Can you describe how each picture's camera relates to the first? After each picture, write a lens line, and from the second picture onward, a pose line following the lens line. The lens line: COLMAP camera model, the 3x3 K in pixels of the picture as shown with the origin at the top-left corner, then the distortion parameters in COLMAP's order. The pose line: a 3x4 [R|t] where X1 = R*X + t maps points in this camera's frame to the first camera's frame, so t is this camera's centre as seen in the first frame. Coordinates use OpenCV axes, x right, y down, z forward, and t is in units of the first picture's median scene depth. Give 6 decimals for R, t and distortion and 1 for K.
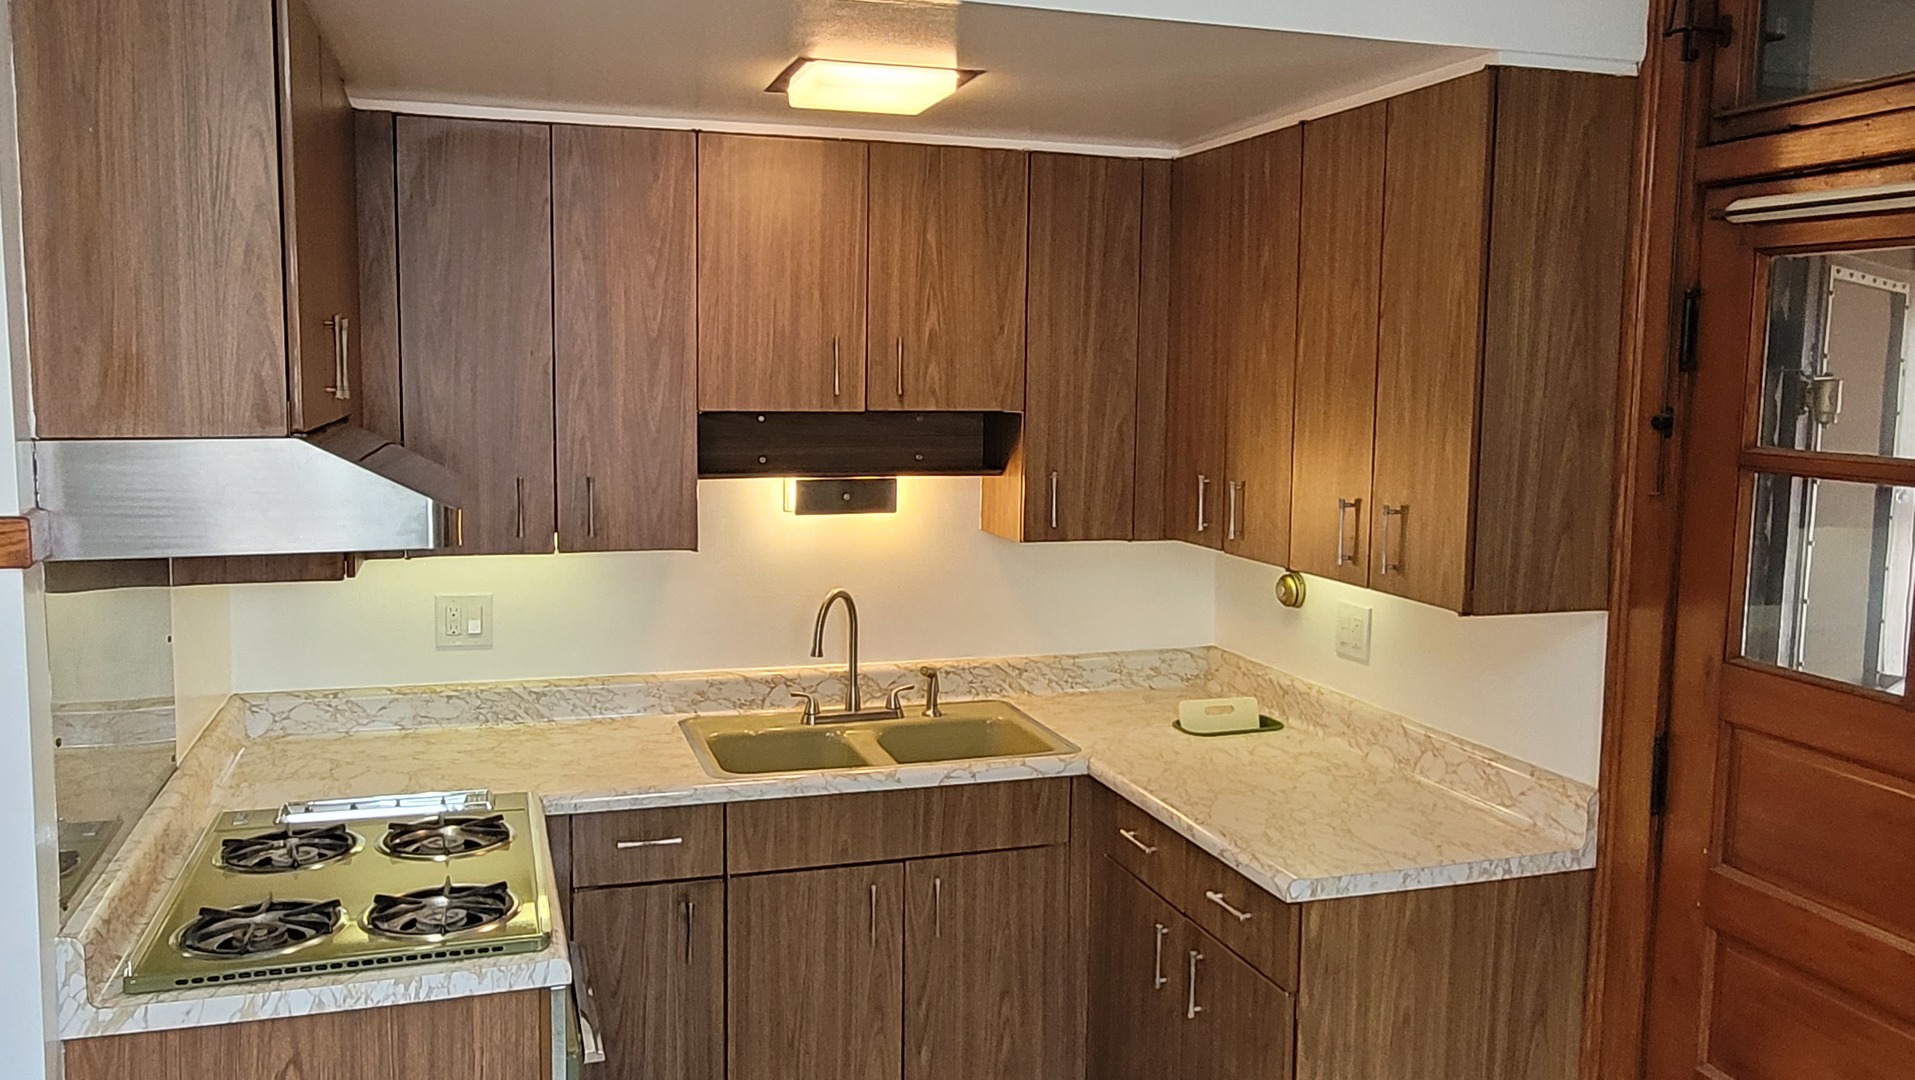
lens RADIAL K [[1471.4, 0, 952.2], [0, 1471.4, 506.5], [0, 0, 1]] dist [-0.015143, 0.041683]
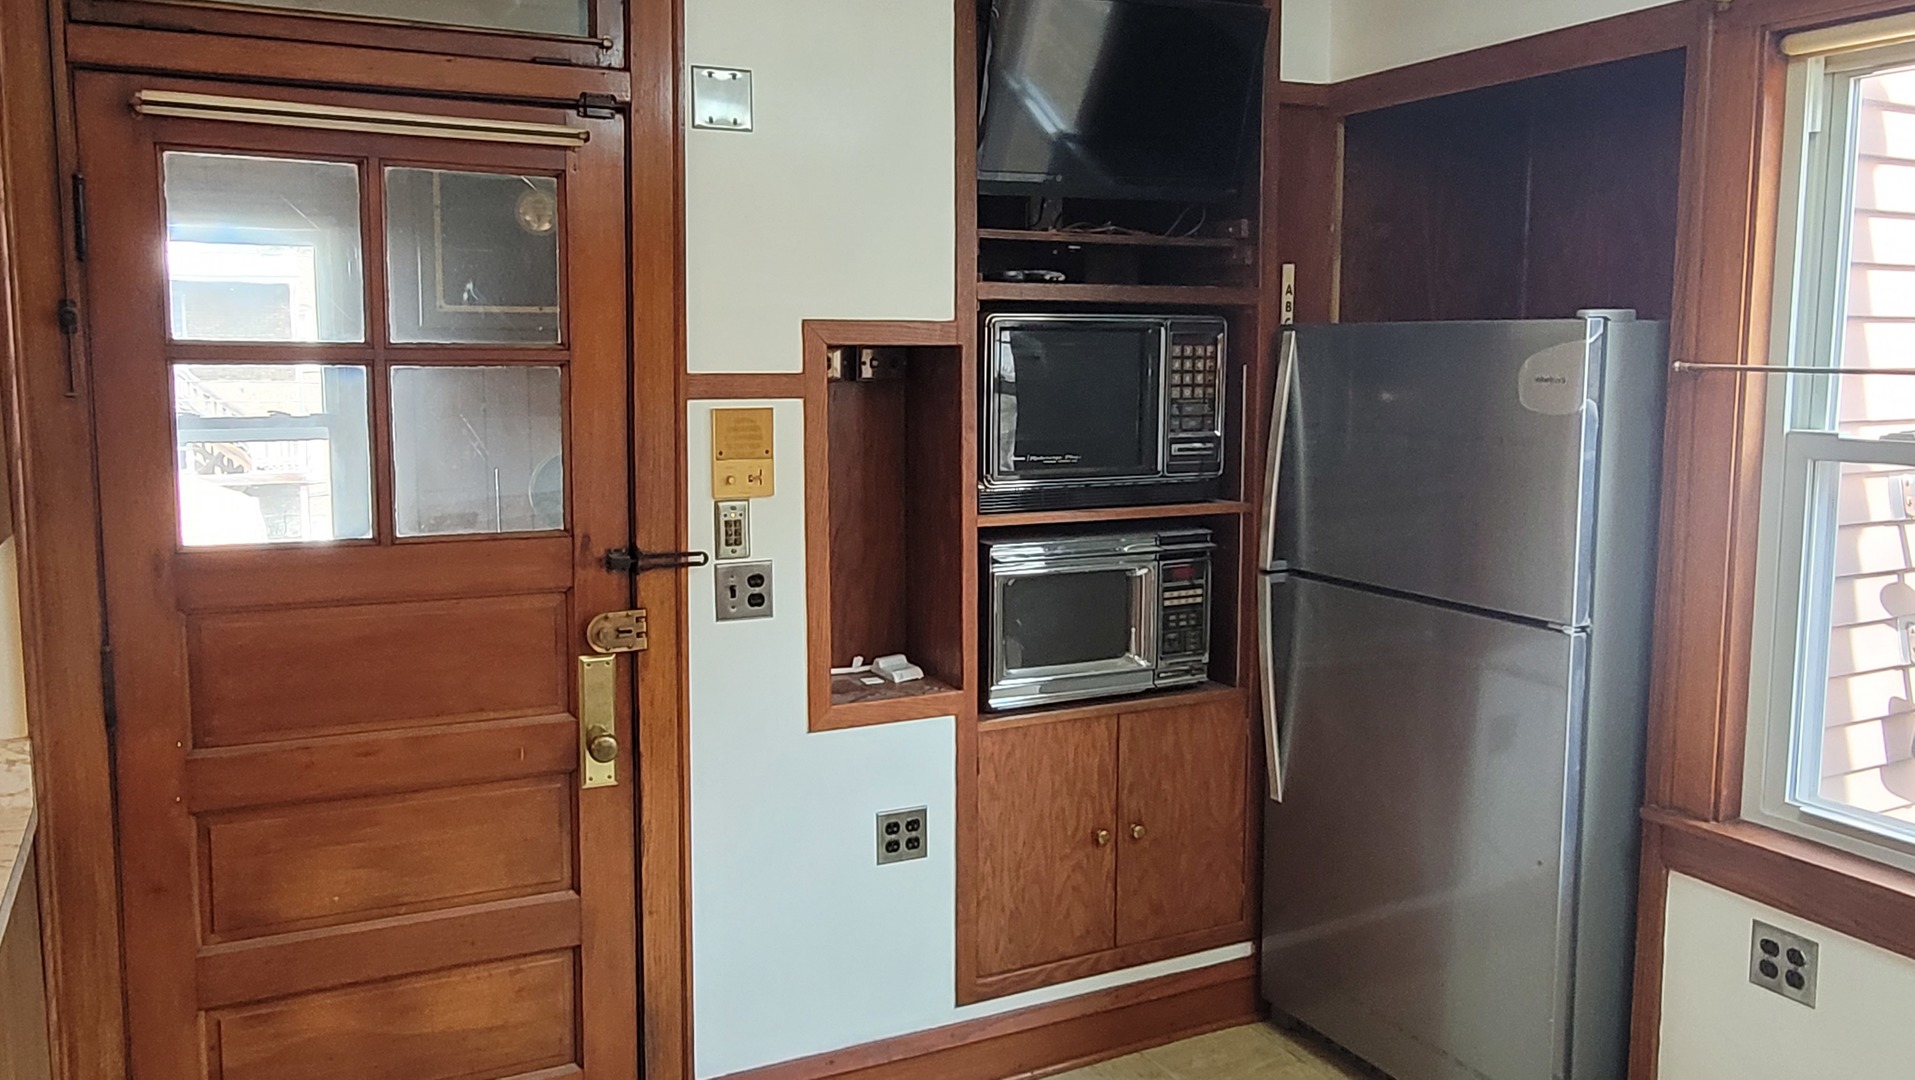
lens RADIAL K [[1471.4, 0, 952.2], [0, 1471.4, 506.5], [0, 0, 1]] dist [-0.015143, 0.041683]
pose [[-0.161011, -0.122556, 0.979314, -0.477452], [0.085873, 0.986757, 0.137607, -0.017446], [-0.983210, 0.106253, -0.148355, 0.544091]]
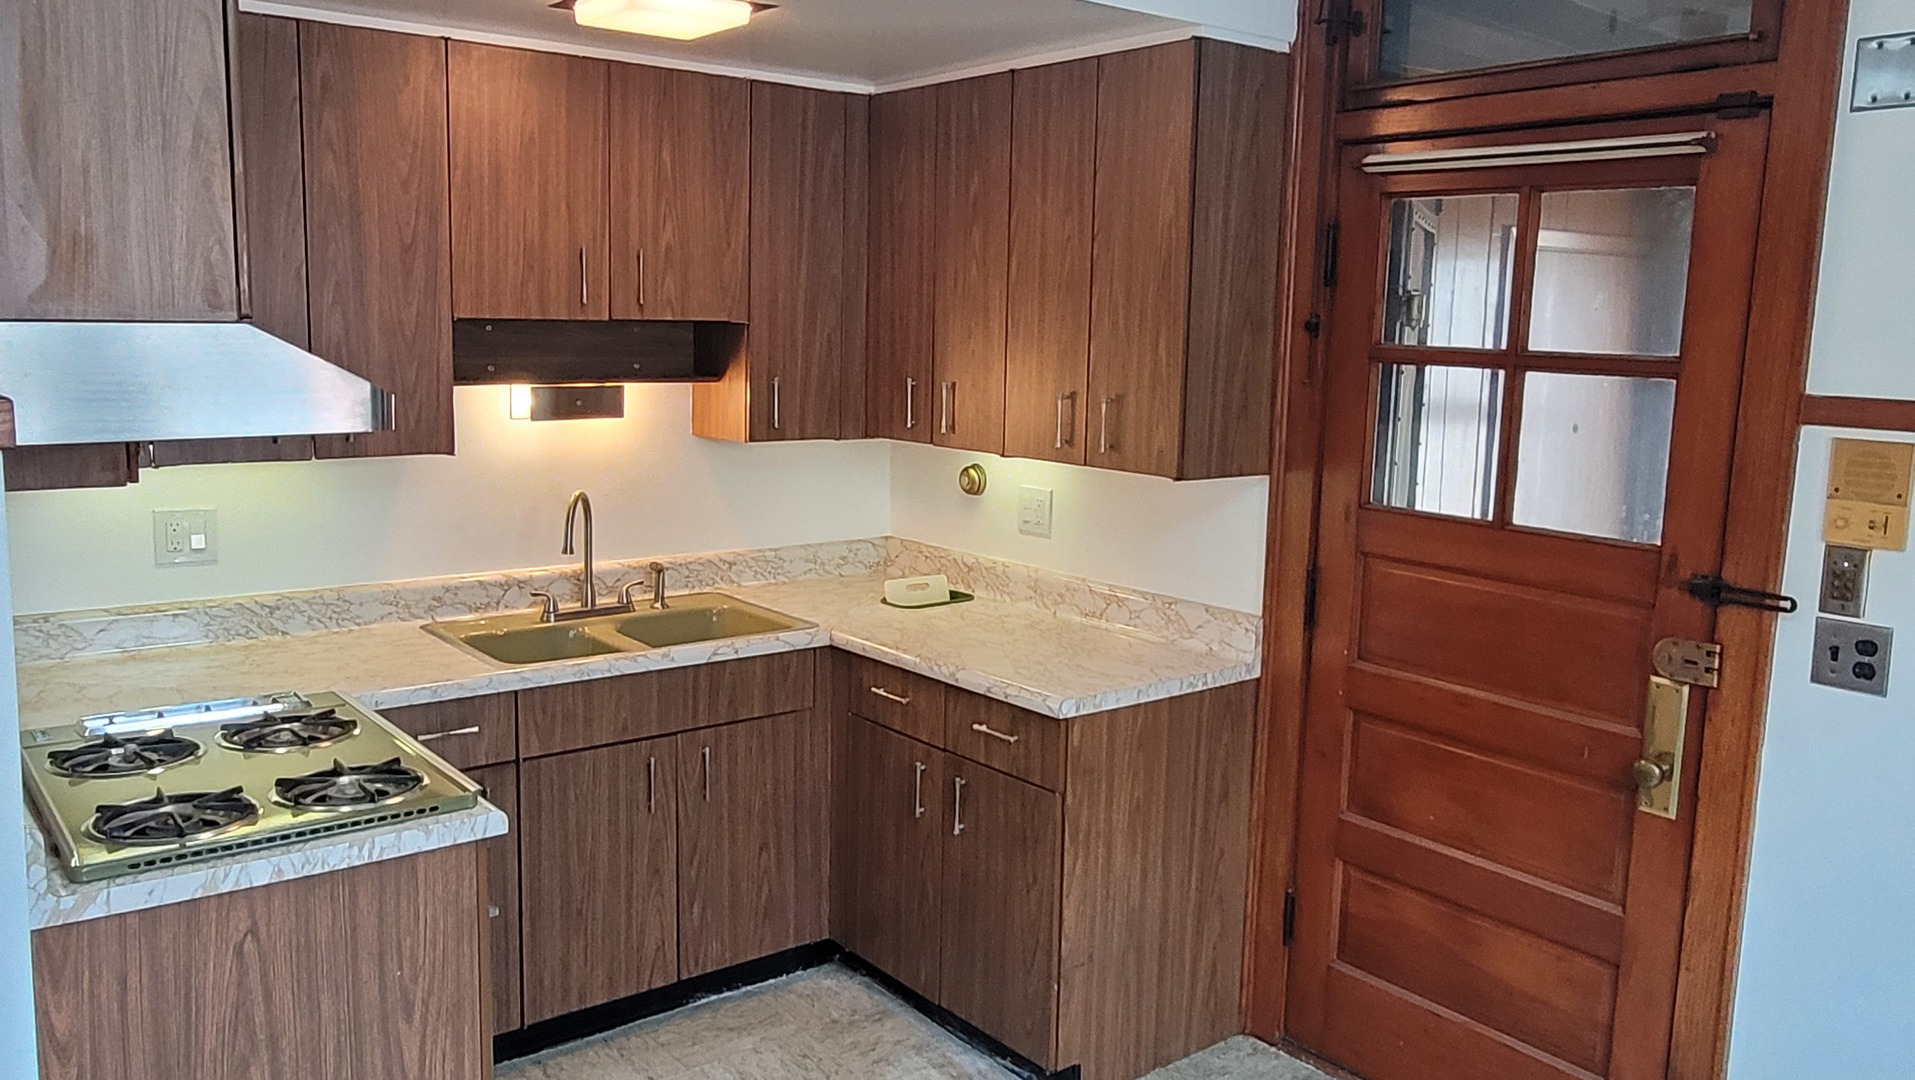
lens RADIAL K [[1471.4, 0, 952.2], [0, 1471.4, 506.5], [0, 0, 1]] dist [-0.015143, 0.041683]
pose [[0.935865, -0.037171, 0.350394, -0.244106], [0.022232, 0.998668, 0.046563, 0.030646], [-0.351658, -0.035787, 0.935444, -0.092258]]
